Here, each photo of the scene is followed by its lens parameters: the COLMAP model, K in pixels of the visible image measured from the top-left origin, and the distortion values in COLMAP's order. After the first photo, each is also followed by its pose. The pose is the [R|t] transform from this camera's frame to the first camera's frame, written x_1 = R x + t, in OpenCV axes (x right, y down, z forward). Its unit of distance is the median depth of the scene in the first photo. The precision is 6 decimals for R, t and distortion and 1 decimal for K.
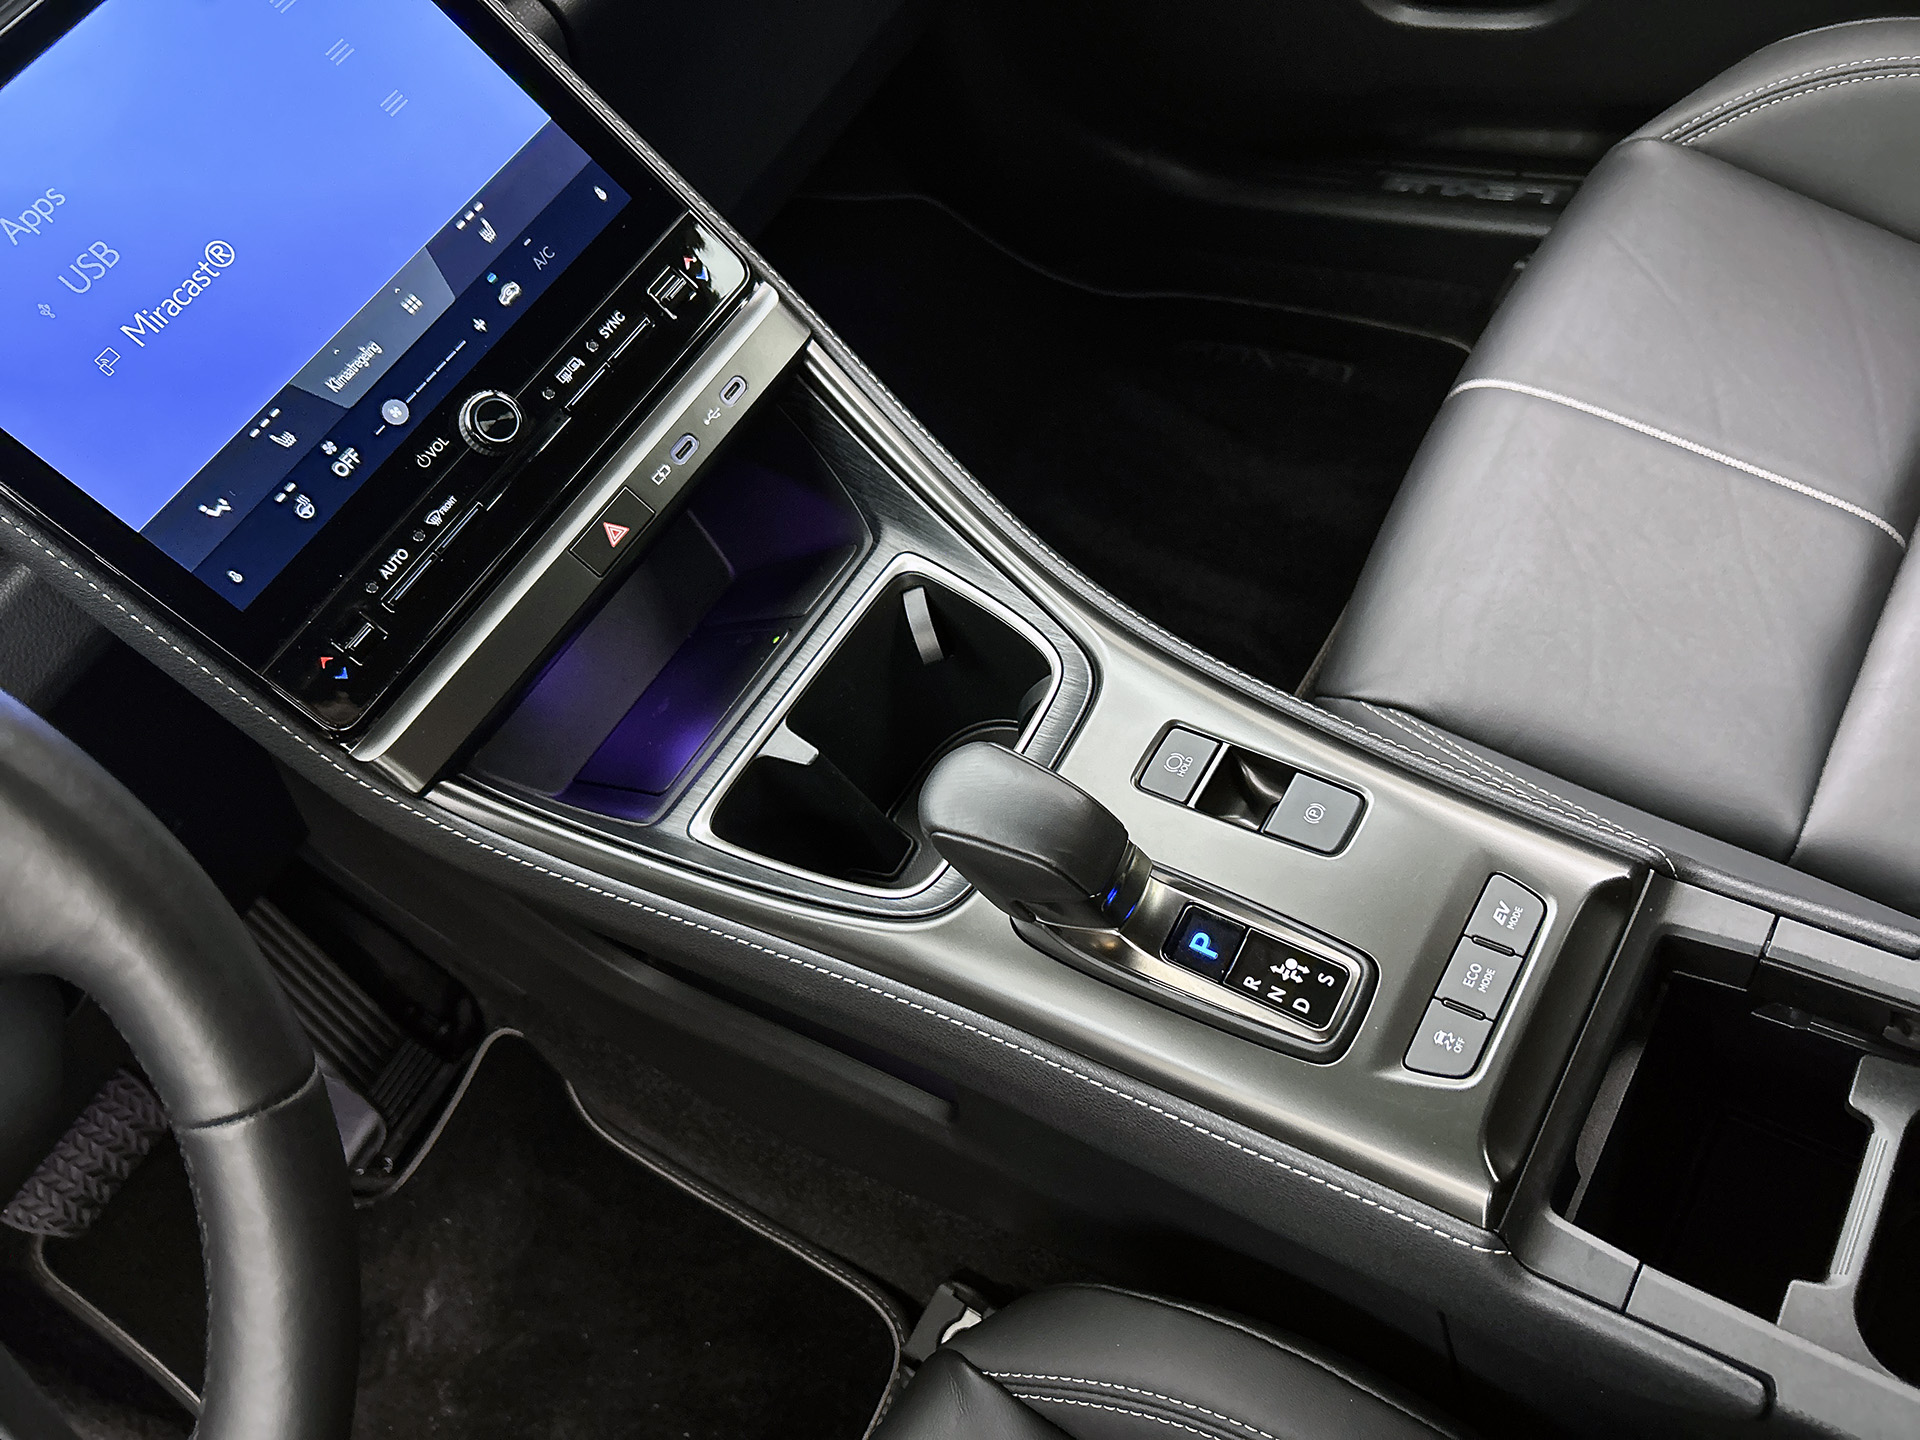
lens RADIAL K [[1448.4, 0, 963.8], [0, 1448.4, 721.2], [0, 0, 1]] dist [0.004079, -0.002832]
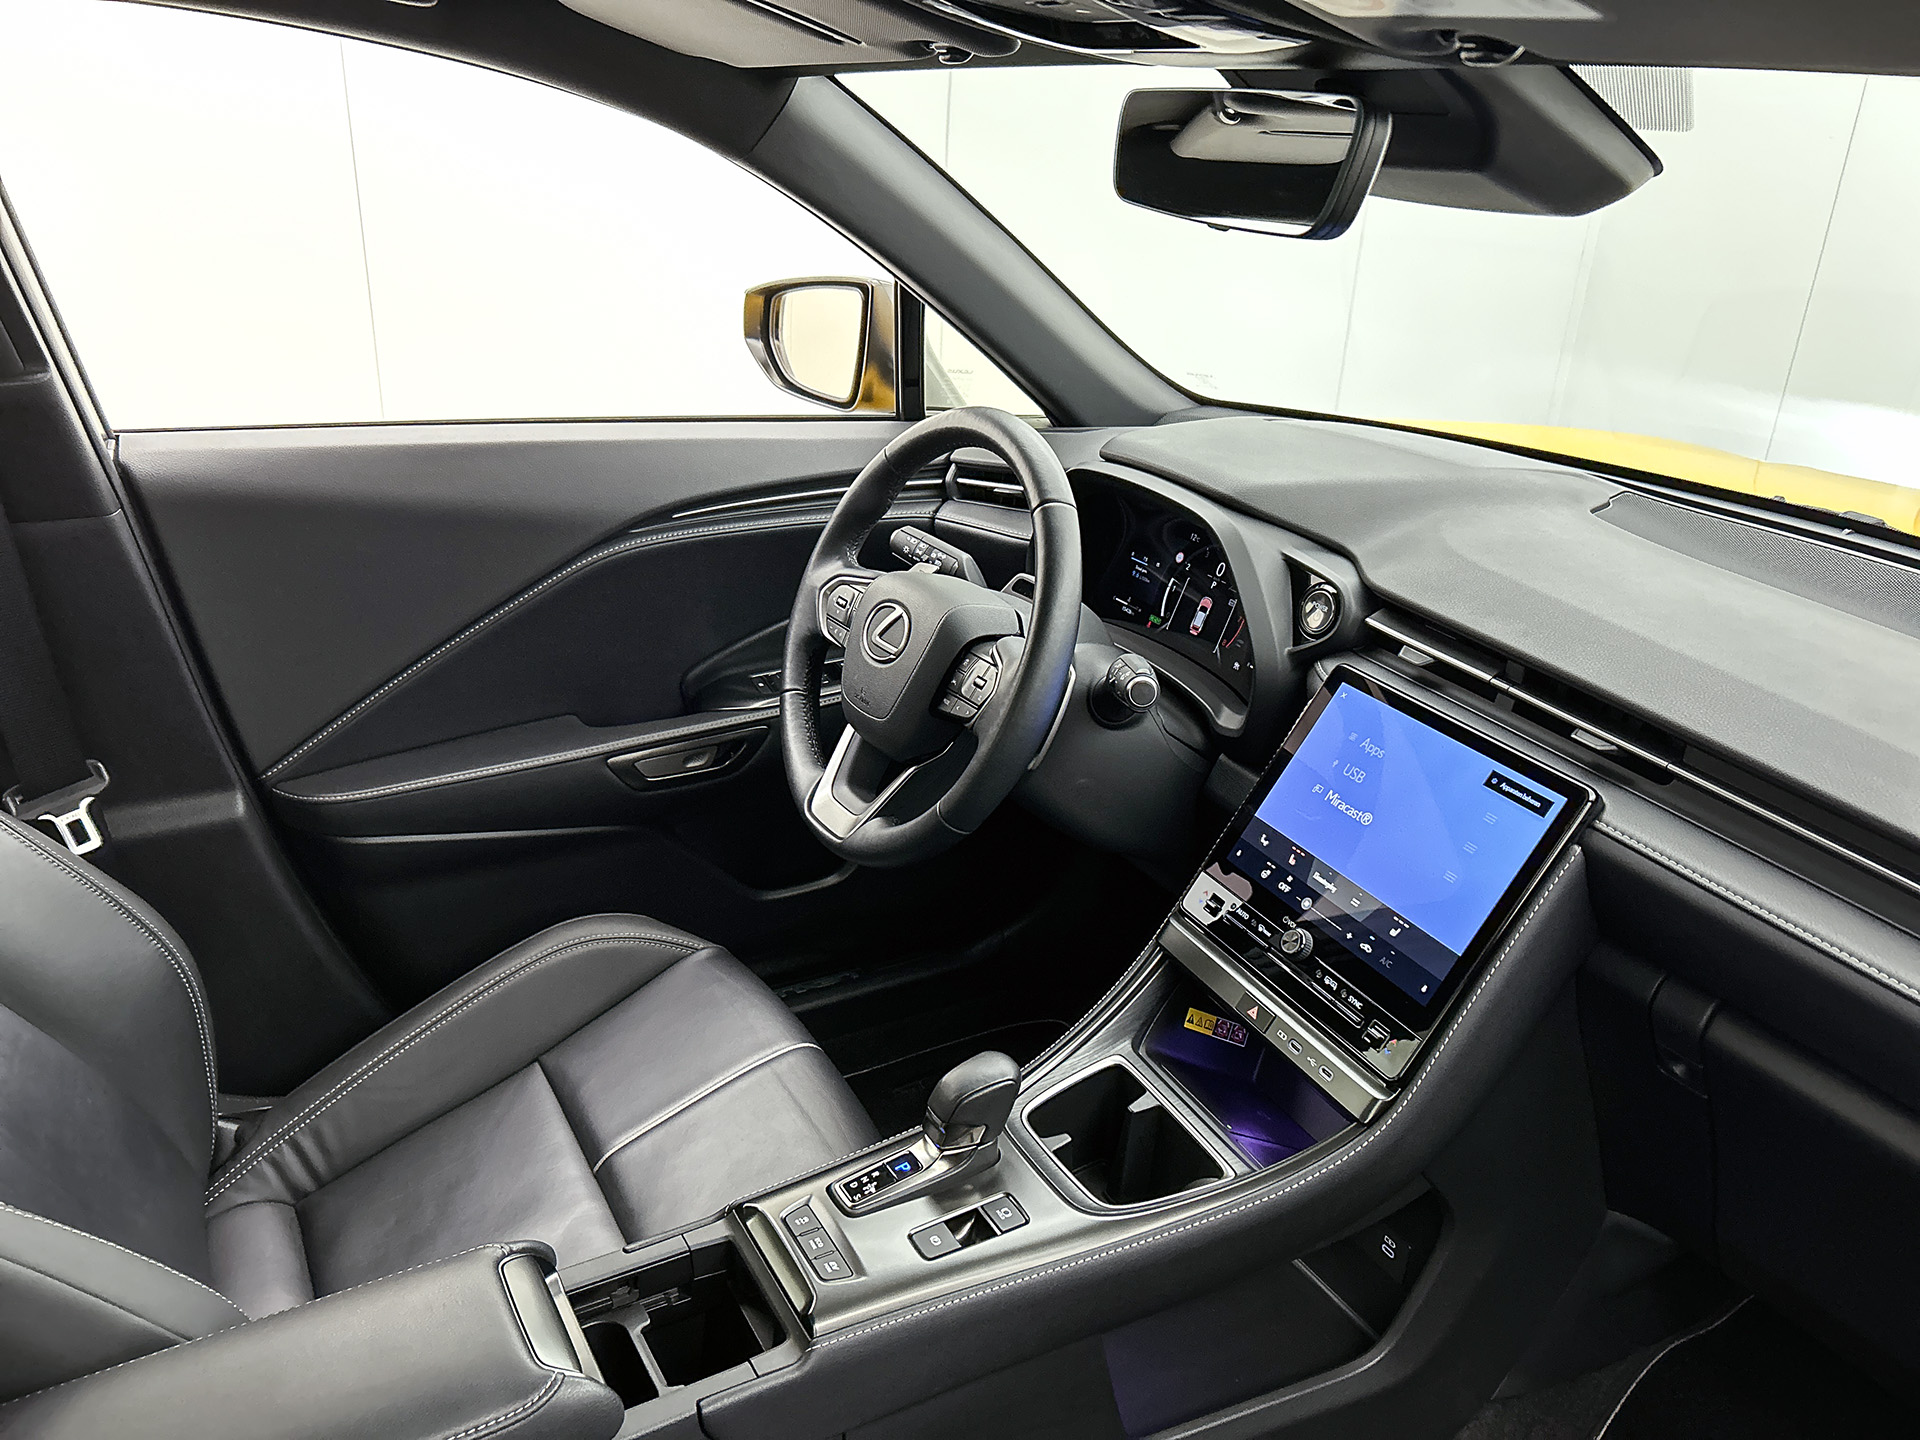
lens RADIAL K [[1425.0, 0, 968.6], [0, 1425.0, 733.6], [0, 0, 1]] dist [0.076736, -0.088789]
pose [[-0.445797, 0.616168, -0.649309, 1.036097], [-0.669566, 0.251889, 0.698737, -1.454399], [0.594093, 0.746250, 0.300274, -0.051335]]
